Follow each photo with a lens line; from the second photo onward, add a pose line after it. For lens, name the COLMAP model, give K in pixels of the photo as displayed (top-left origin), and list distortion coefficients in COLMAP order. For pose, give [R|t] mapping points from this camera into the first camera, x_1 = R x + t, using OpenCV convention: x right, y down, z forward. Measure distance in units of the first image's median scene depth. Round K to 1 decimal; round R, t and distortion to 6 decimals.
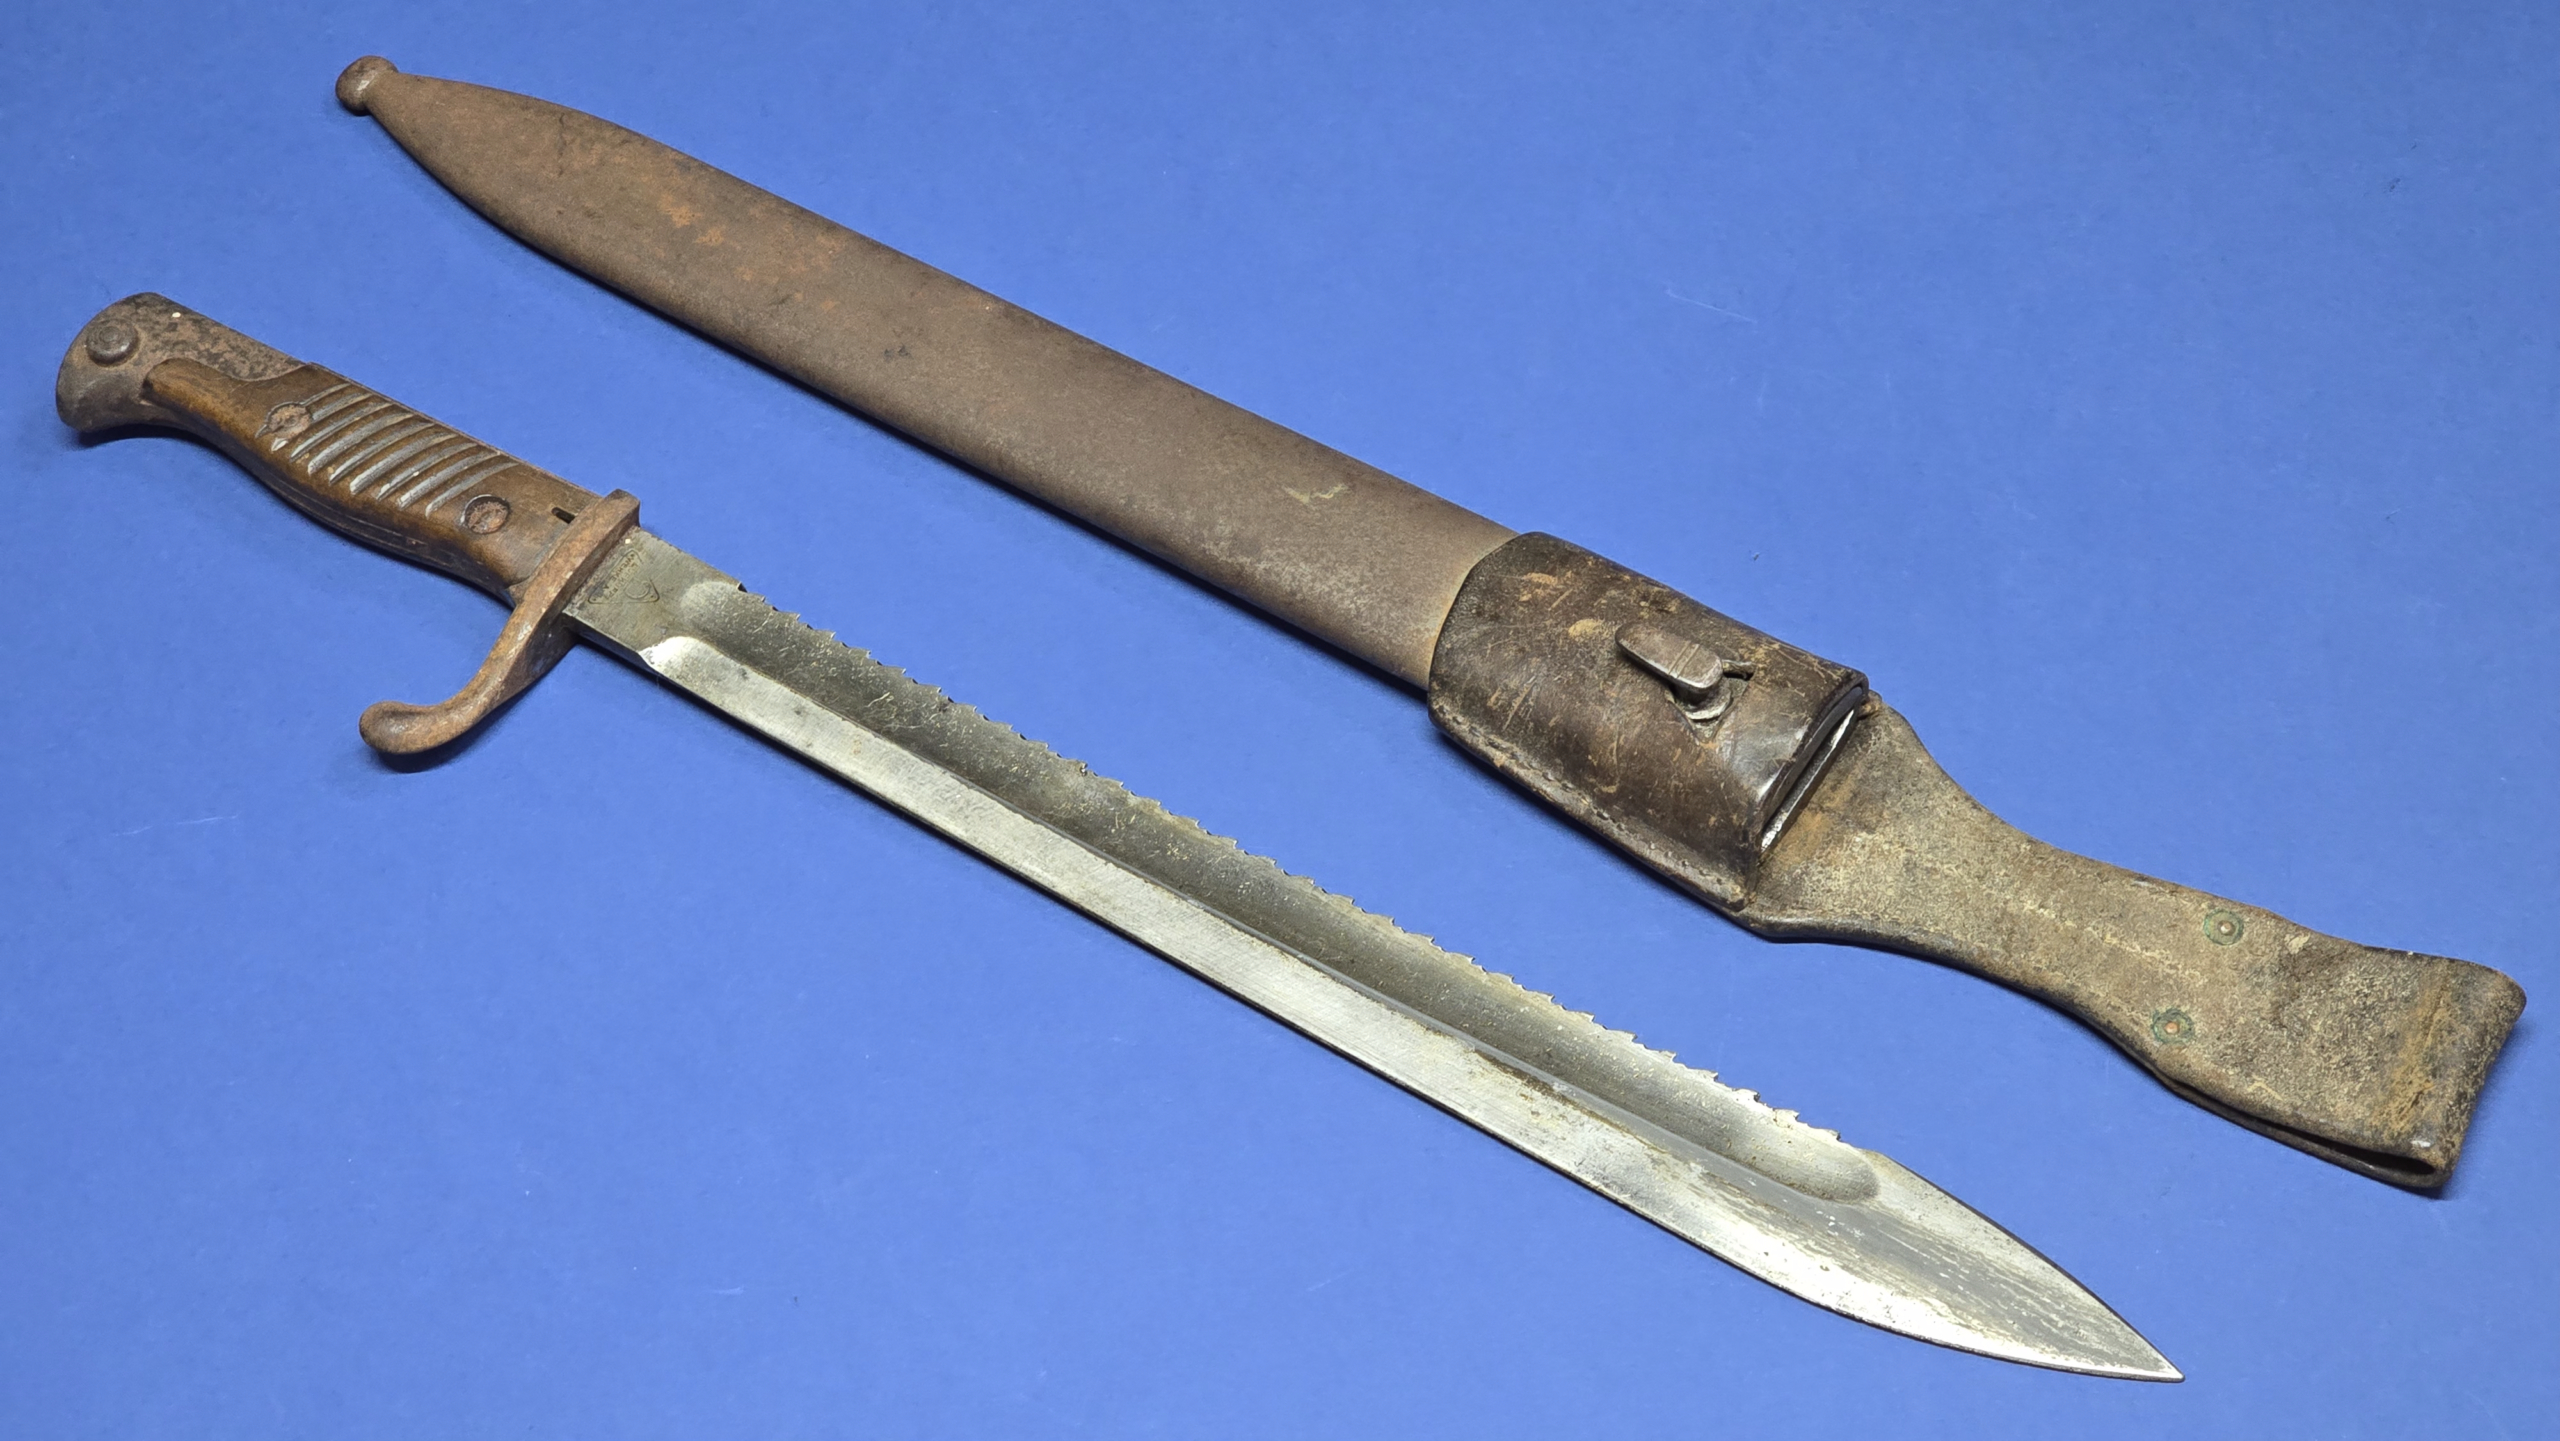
lens RADIAL K [[5163.3, 0, 1271.2], [0, 5163.3, 961.2], [0, 0, 1]] dist [-0.684025, 5.000021]
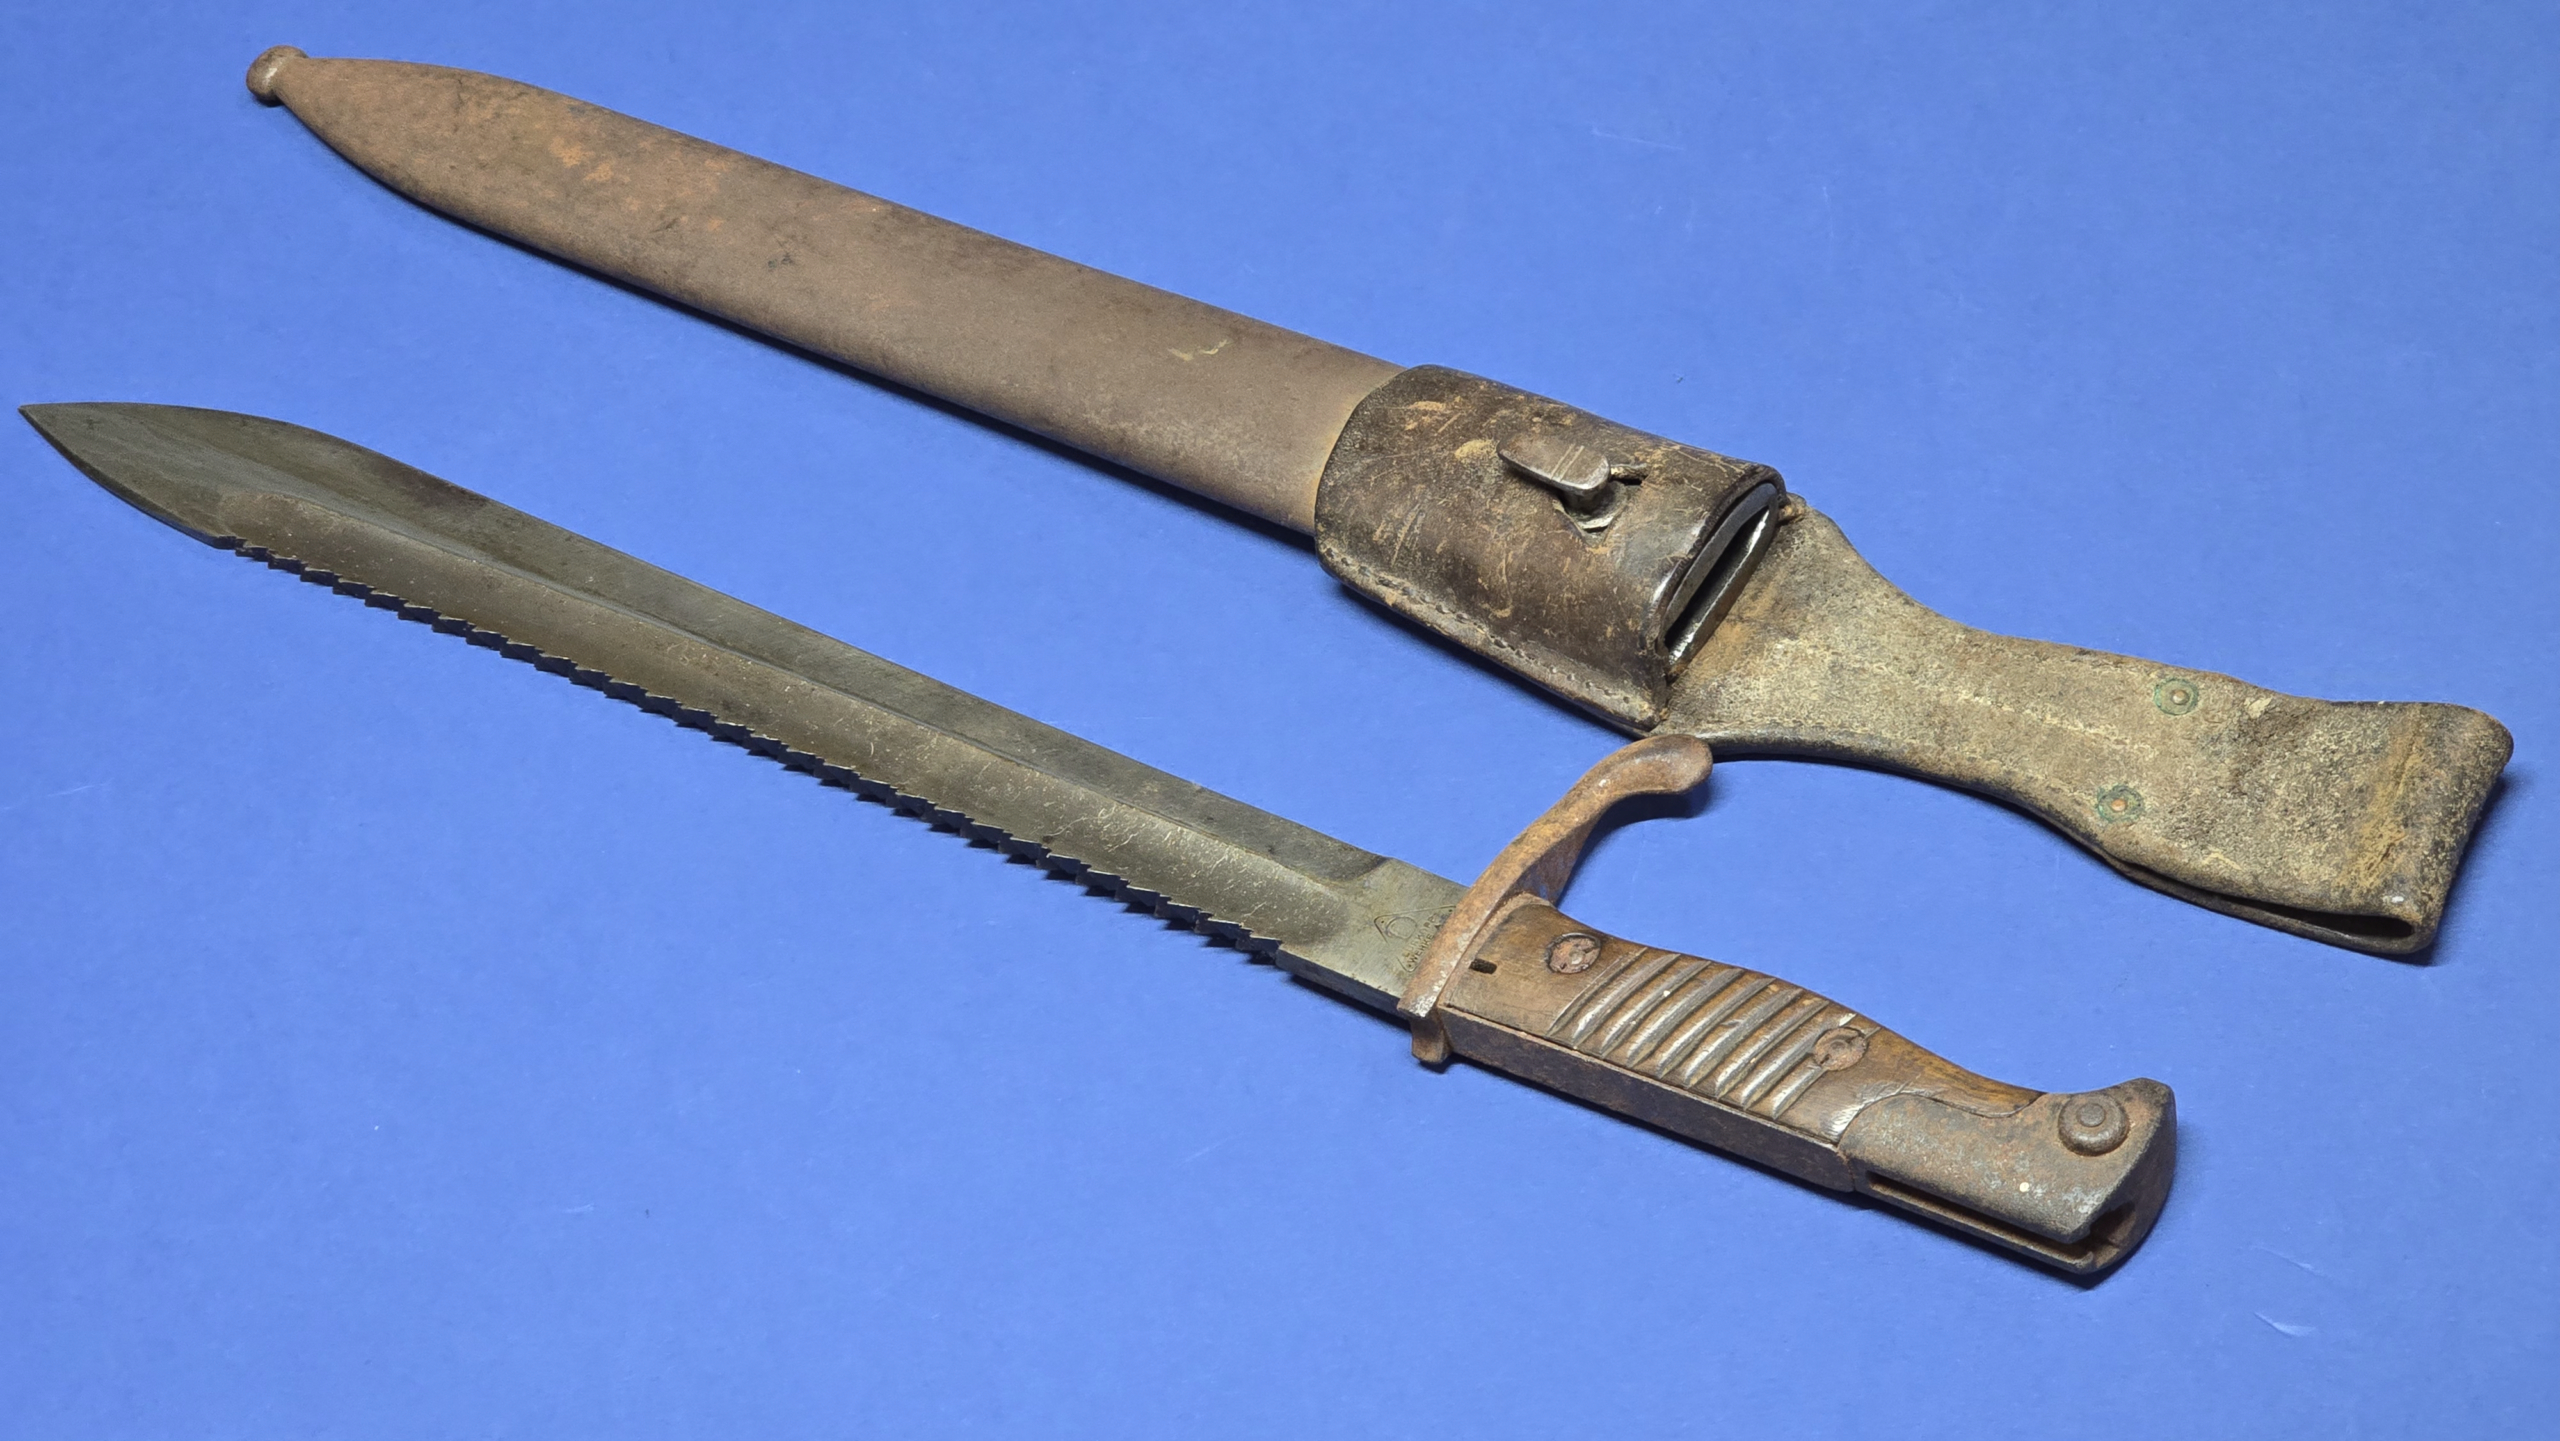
lens RADIAL K [[5163.3, 0, 1271.2], [0, 5163.3, 961.2], [0, 0, 1]] dist [-0.684025, 5.000021]
pose [[0.990181, -0.072447, -0.119552, 0.129763], [0.062005, 0.994112, -0.088864, 0.107229], [0.125286, 0.080578, 0.988843, 0.091469]]
